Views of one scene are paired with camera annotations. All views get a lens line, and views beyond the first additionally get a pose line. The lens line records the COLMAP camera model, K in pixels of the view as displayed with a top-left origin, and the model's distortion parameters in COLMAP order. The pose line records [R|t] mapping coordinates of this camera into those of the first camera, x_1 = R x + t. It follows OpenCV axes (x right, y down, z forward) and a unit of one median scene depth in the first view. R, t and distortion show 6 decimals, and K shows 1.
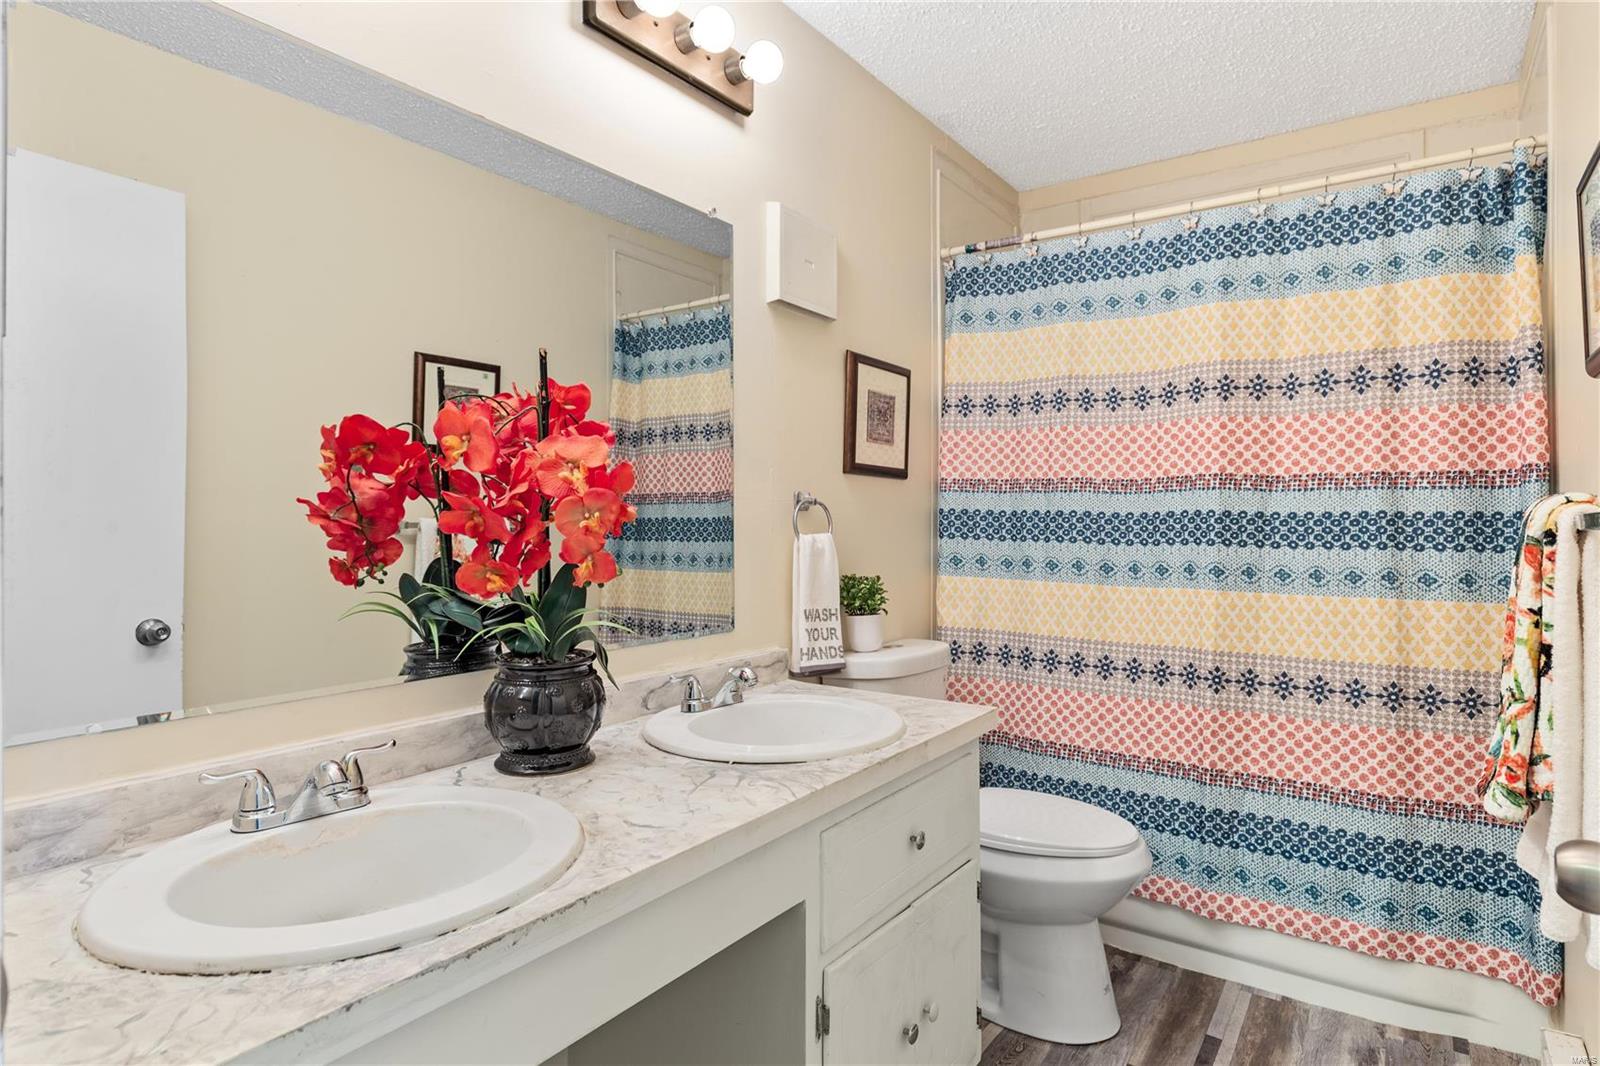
lens RADIAL K [[862.8, 0, 806.4], [0, 862.8, 531.2], [0, 0, 1]] dist [0.005639, 0.000586]
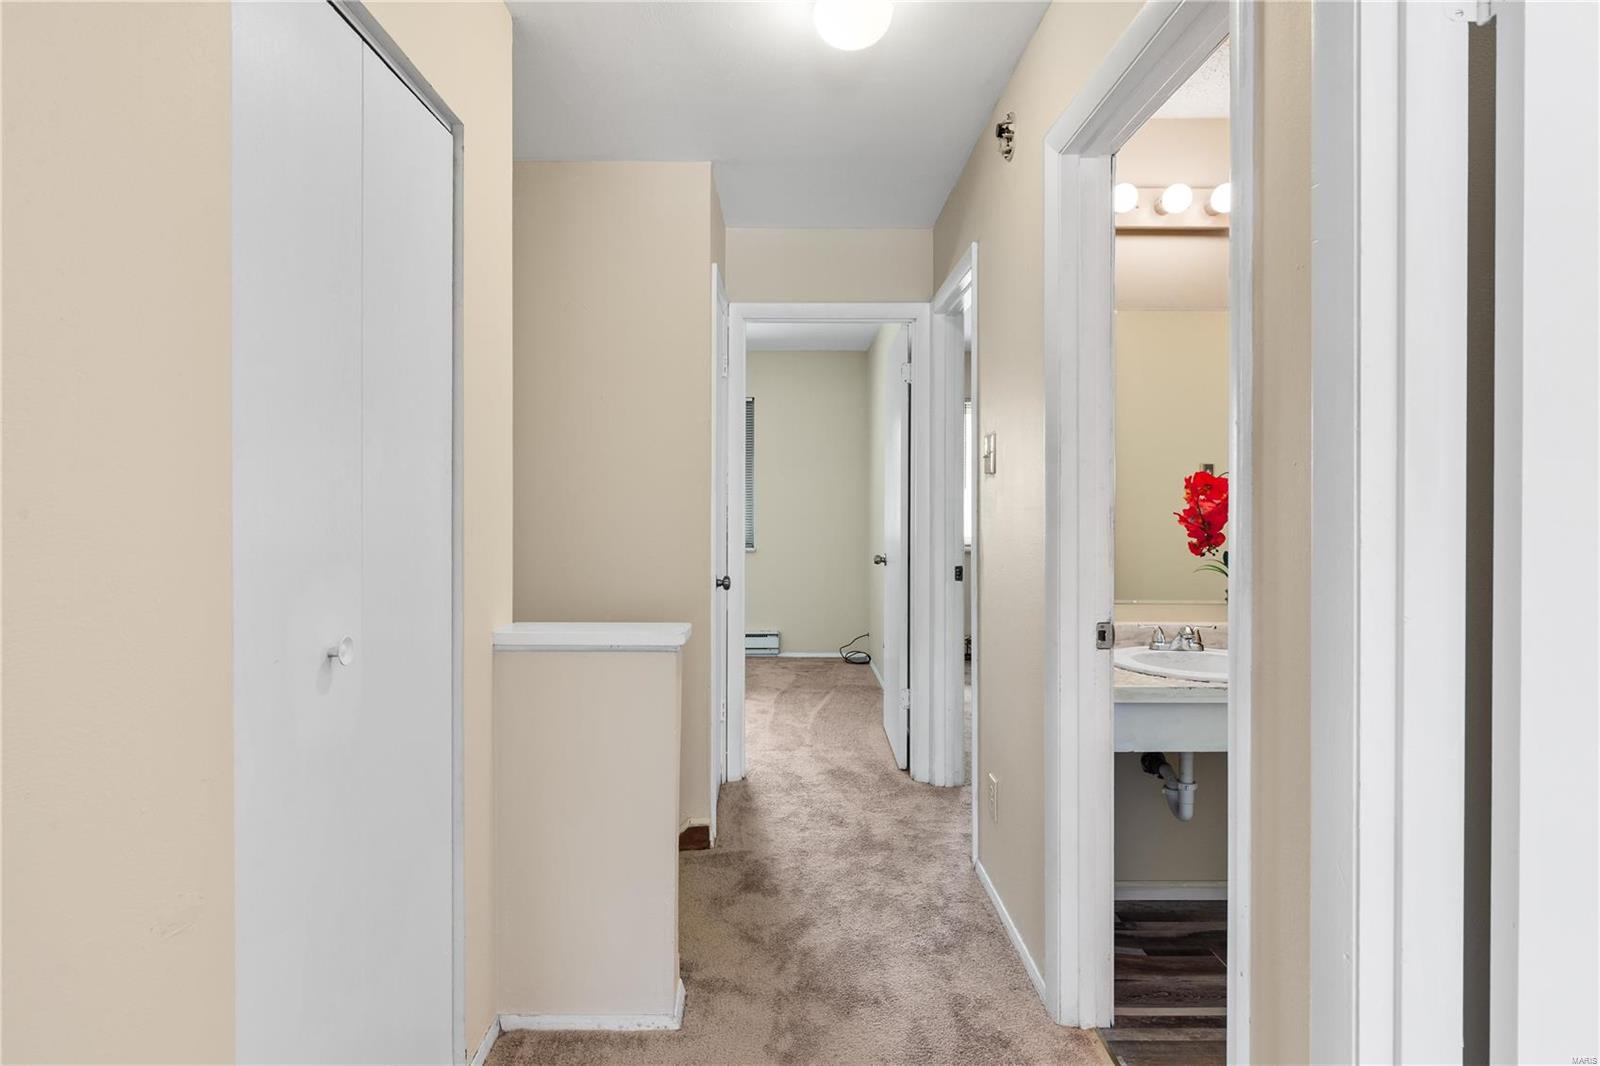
lens RADIAL K [[847.6, 0, 802.7], [0, 847.6, 530.5], [0, 0, 1]] dist [0.006847, -0.002921]
pose [[0.589791, 0.003154, -0.807550, 0.524954], [0.000592, 0.999990, 0.004338, -0.004575], [0.807556, -0.003037, 0.589784, -0.910171]]
